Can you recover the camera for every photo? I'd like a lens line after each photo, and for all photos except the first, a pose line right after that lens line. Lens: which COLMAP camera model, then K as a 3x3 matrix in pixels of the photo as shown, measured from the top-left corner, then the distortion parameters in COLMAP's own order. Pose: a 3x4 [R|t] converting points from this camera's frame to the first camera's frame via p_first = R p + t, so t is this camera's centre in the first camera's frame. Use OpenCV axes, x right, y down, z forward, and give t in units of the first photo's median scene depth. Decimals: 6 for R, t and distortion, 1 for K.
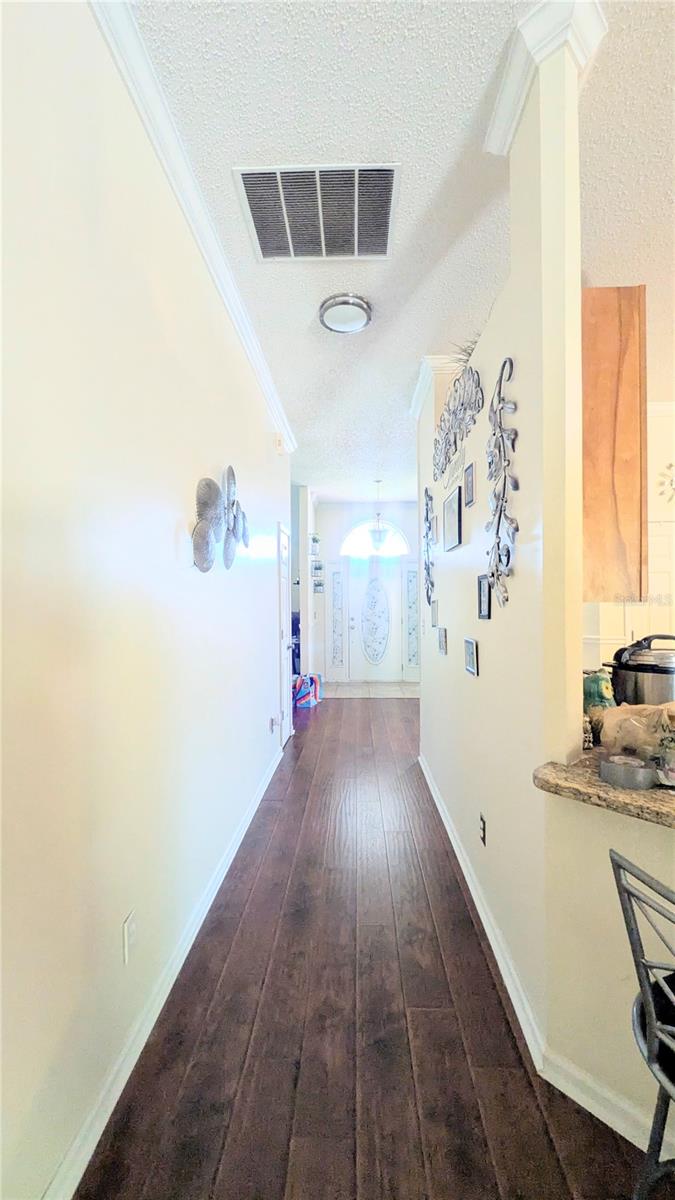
lens RADIAL K [[469.2, 0, 337.5], [0, 469.2, 600.0], [0, 0, 1]] dist [-0.001230, -0.000795]
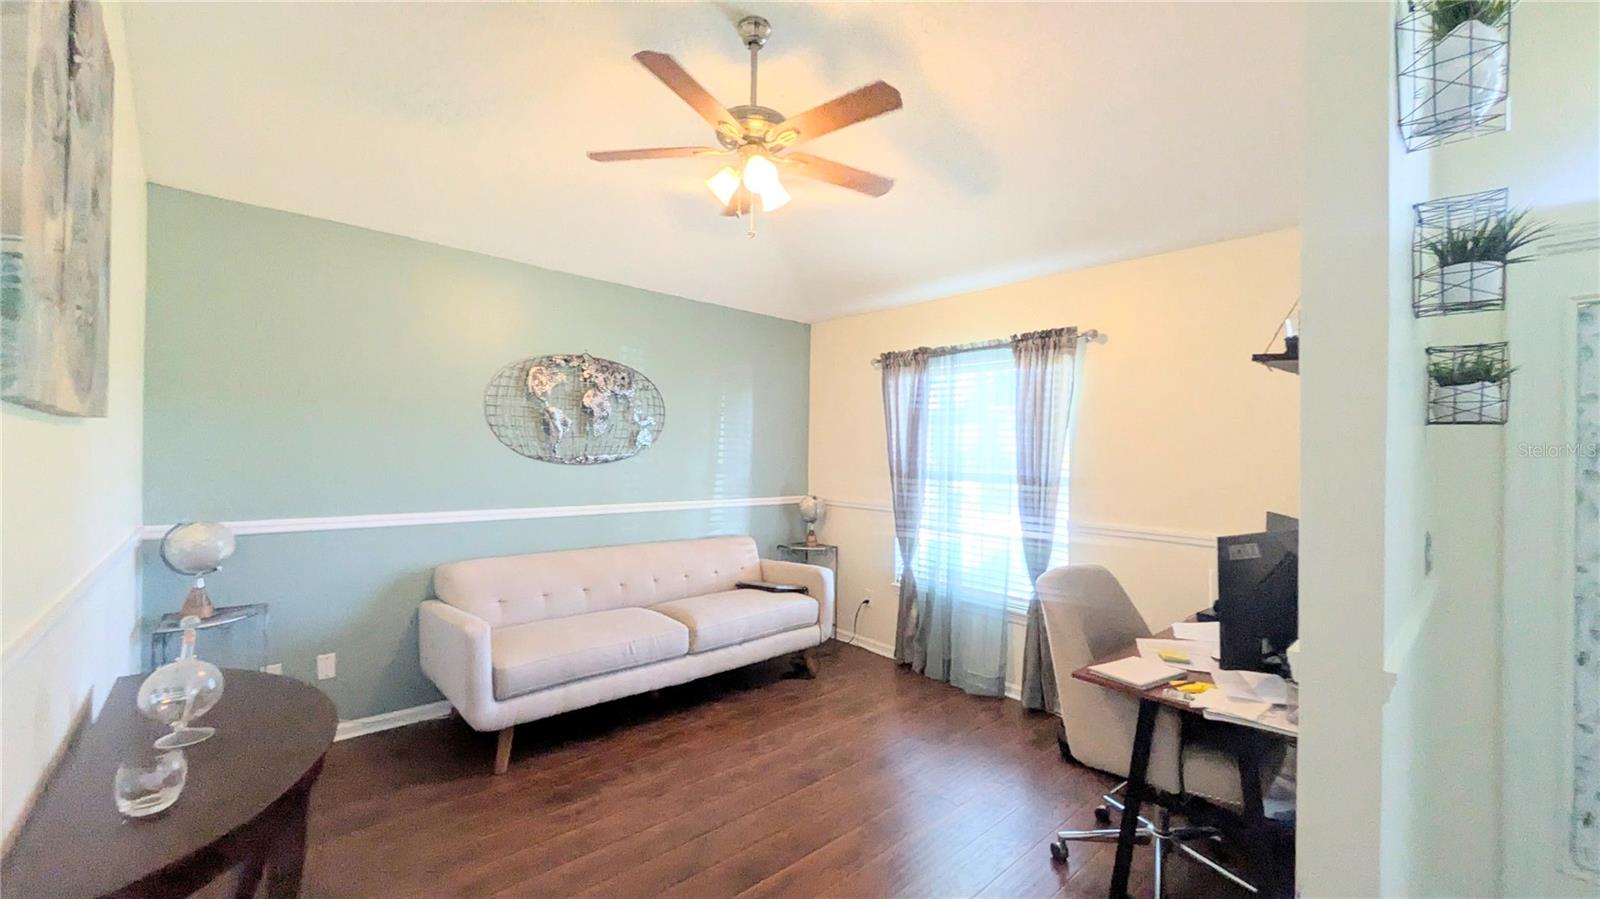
lens RADIAL K [[625.6, 0, 805.0], [0, 625.6, 451.5], [0, 0, 1]] dist [-0.001230, -0.000795]
pose [[0.705878, 0.008296, -0.708285, -0.210258], [-0.011783, 0.999931, -0.000030, -0.018830], [0.708236, 0.008367, 0.705926, 3.023549]]
